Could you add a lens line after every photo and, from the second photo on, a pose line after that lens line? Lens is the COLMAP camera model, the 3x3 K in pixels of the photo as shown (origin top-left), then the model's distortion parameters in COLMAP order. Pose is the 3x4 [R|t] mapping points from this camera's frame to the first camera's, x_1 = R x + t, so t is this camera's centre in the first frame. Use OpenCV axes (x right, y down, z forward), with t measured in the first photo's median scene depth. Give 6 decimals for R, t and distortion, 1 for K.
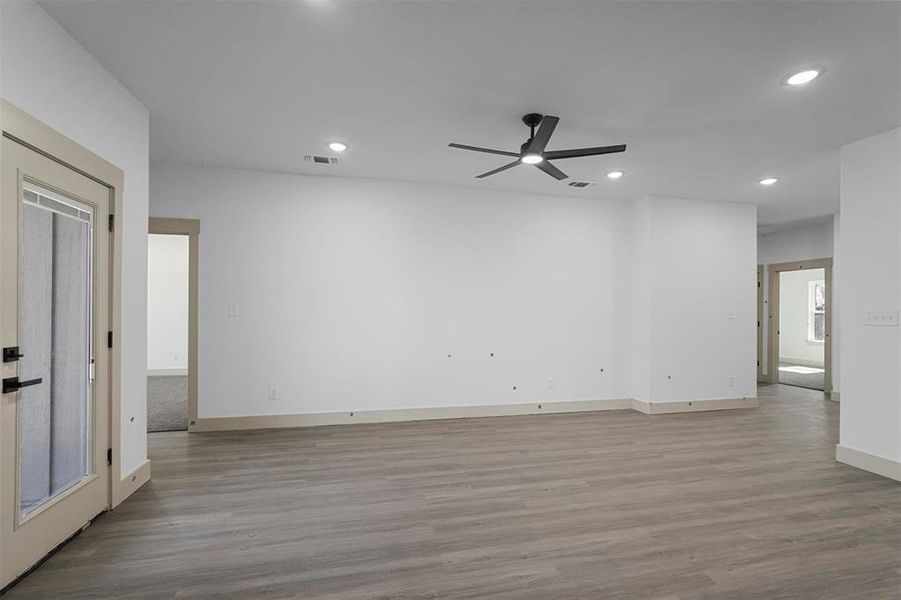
lens RADIAL K [[398.6, 0, 450.5], [0, 398.6, 310.2], [0, 0, 1]] dist [-0.011430, 0.005576]
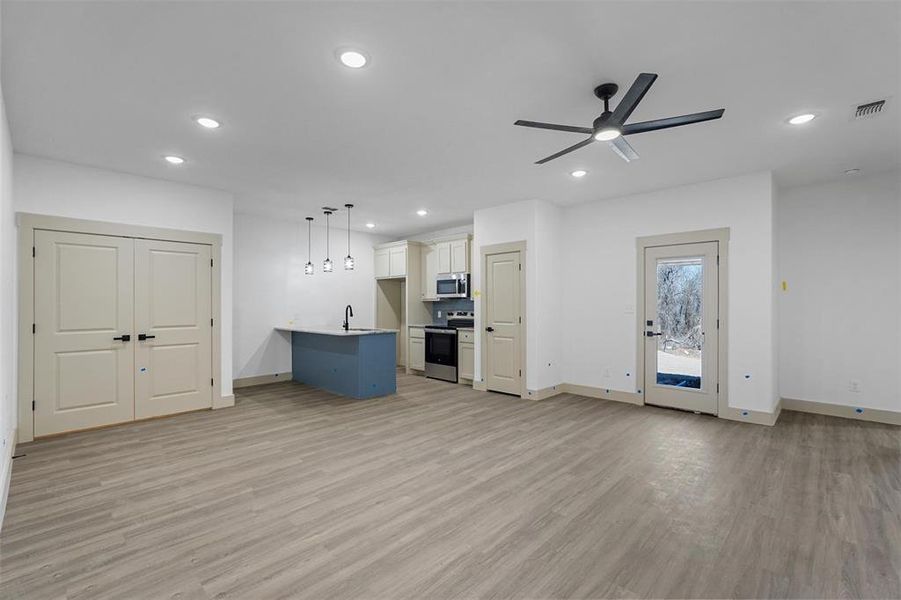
lens RADIAL K [[398.6, 0, 448.5], [0, 398.6, 301.2], [0, 0, 1]] dist [-0.011430, 0.005576]
pose [[-0.845014, -0.011907, -0.534612, 0.934350], [-0.004664, 0.999878, -0.014898, 0.003001], [0.534724, -0.010095, -0.844967, 1.499604]]
